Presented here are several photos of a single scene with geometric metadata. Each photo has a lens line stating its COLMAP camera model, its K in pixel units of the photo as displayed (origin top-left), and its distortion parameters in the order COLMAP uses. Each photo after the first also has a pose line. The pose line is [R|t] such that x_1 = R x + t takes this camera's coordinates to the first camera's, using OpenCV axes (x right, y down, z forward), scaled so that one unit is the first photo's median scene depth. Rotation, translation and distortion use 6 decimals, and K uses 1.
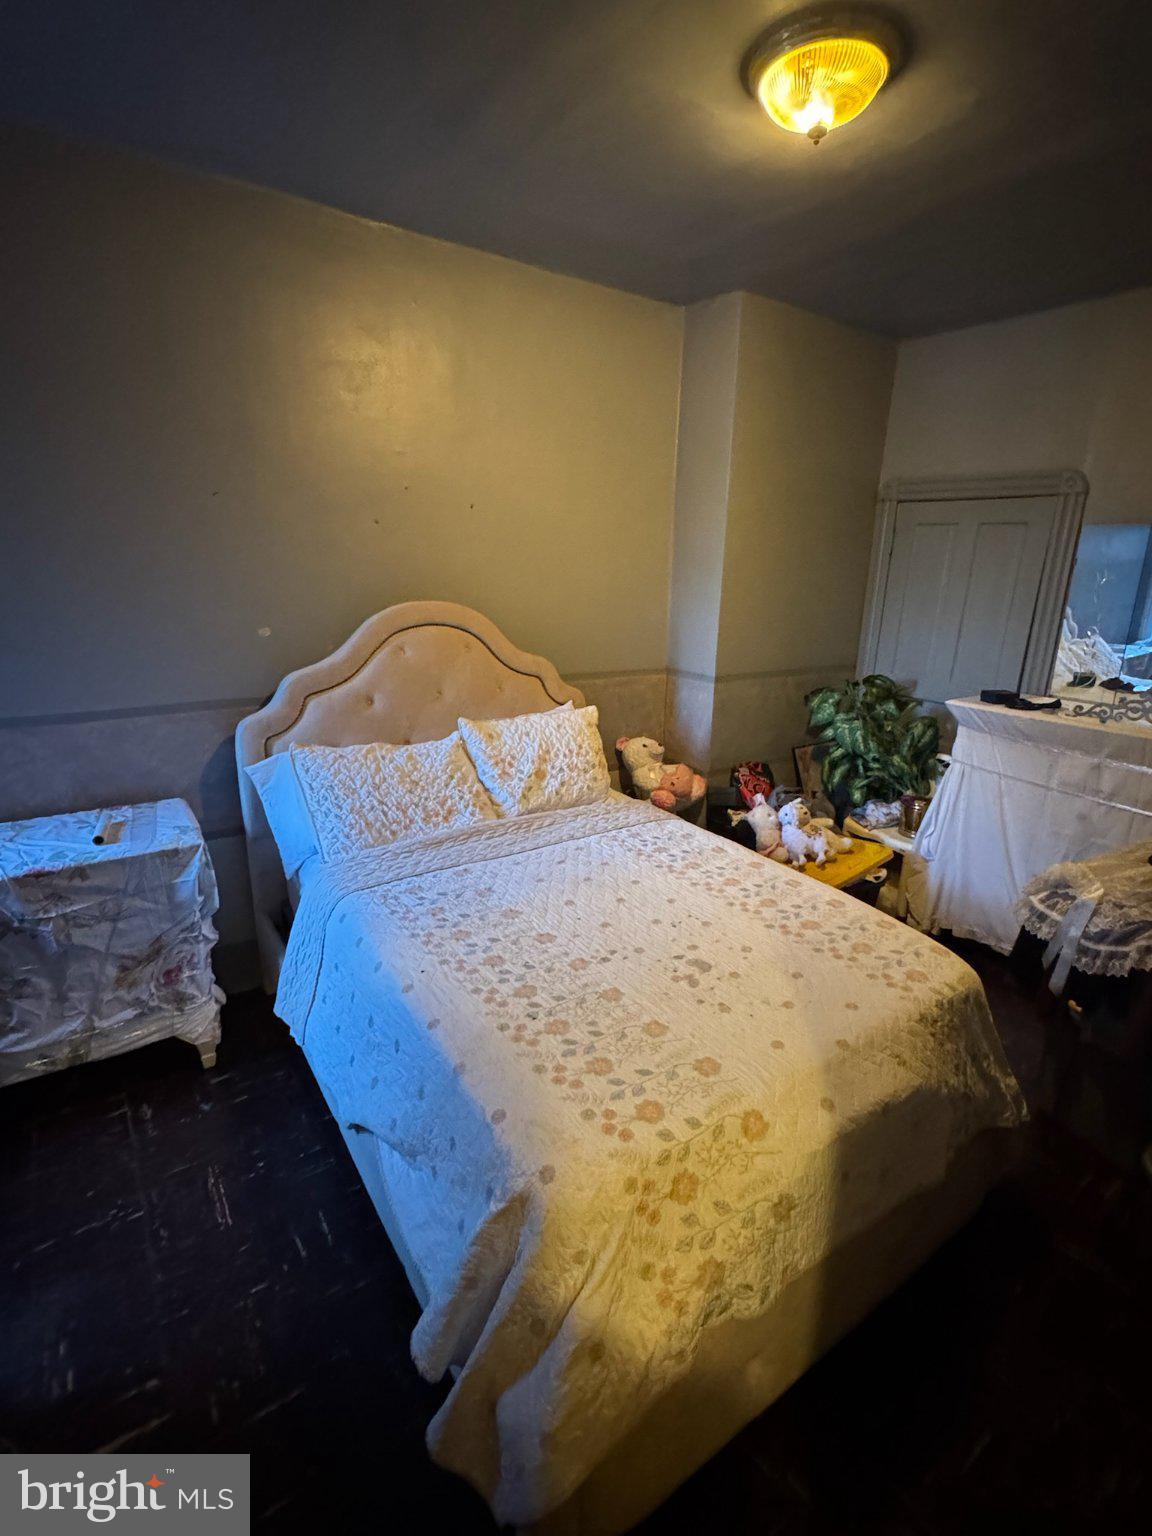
lens RADIAL K [[722.2, 0, 576.0], [0, 722.2, 768.0], [0, 0, 1]] dist [-0.013748, 0.000240]
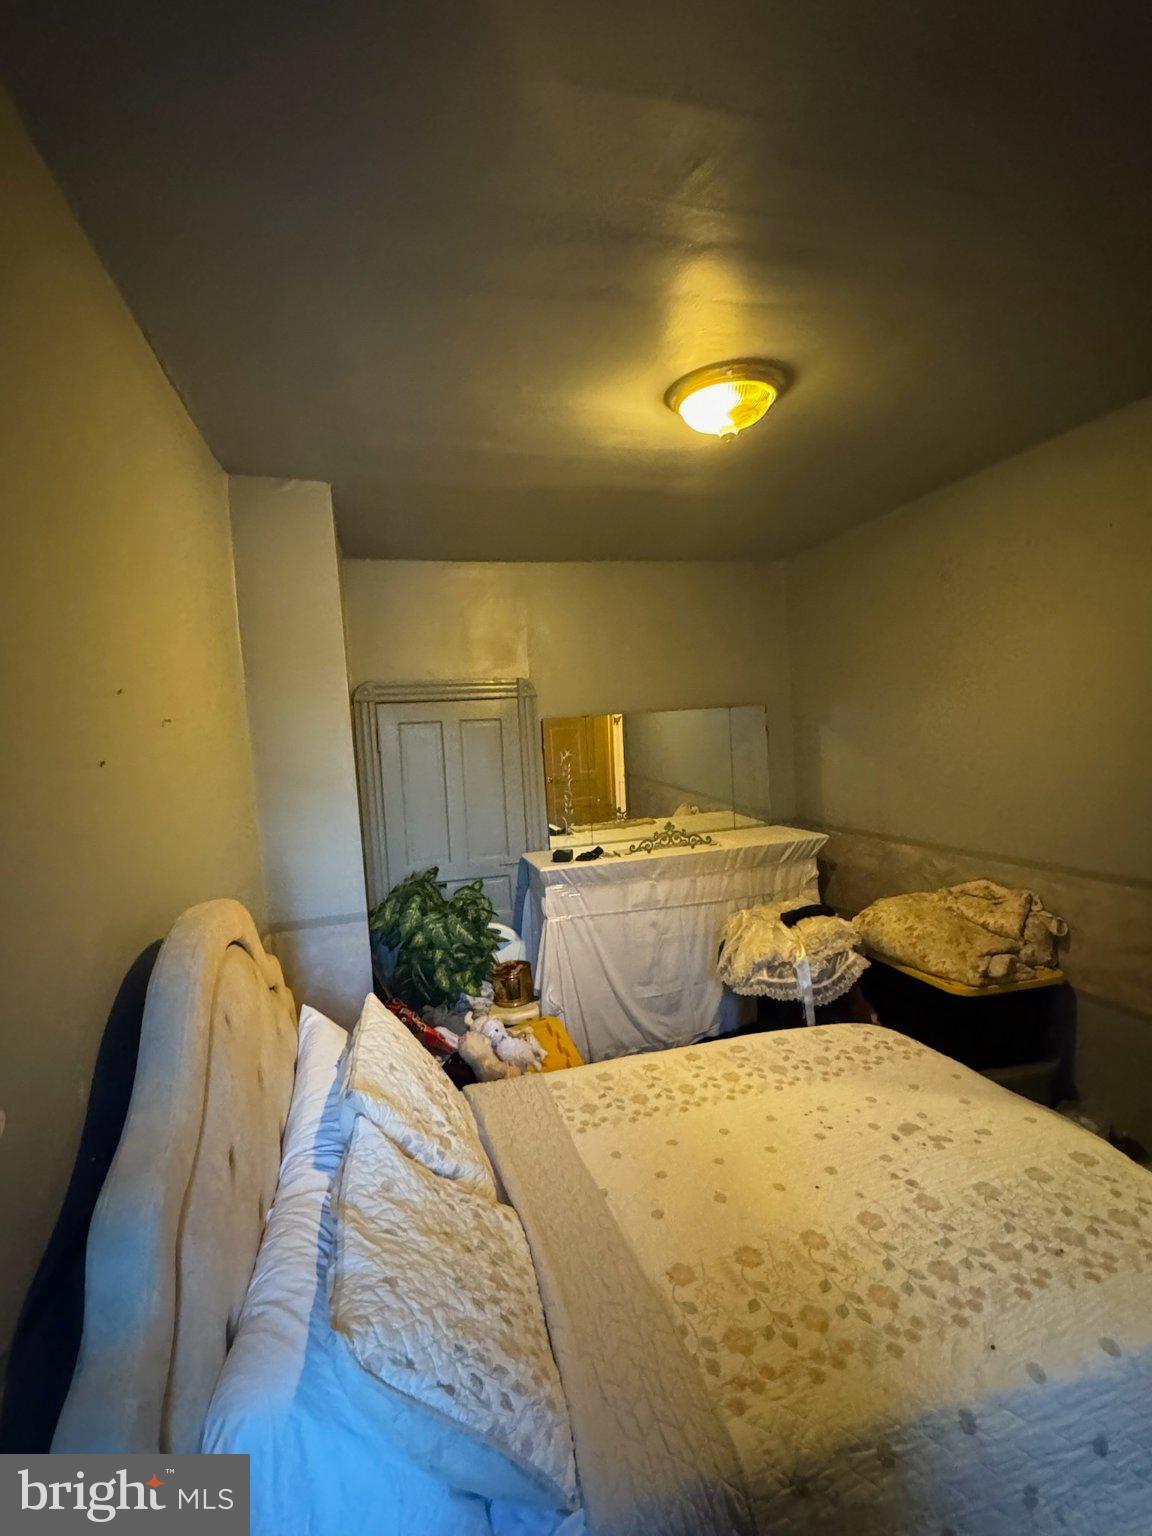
lens RADIAL K [[722.2, 0, 576.0], [0, 722.2, 768.0], [0, 0, 1]] dist [-0.013748, 0.000240]
pose [[0.322032, -0.094239, 0.942027, -0.603573], [0.331589, 0.943233, -0.018995, -0.237213], [-0.886760, 0.318483, 0.335000, 0.607273]]
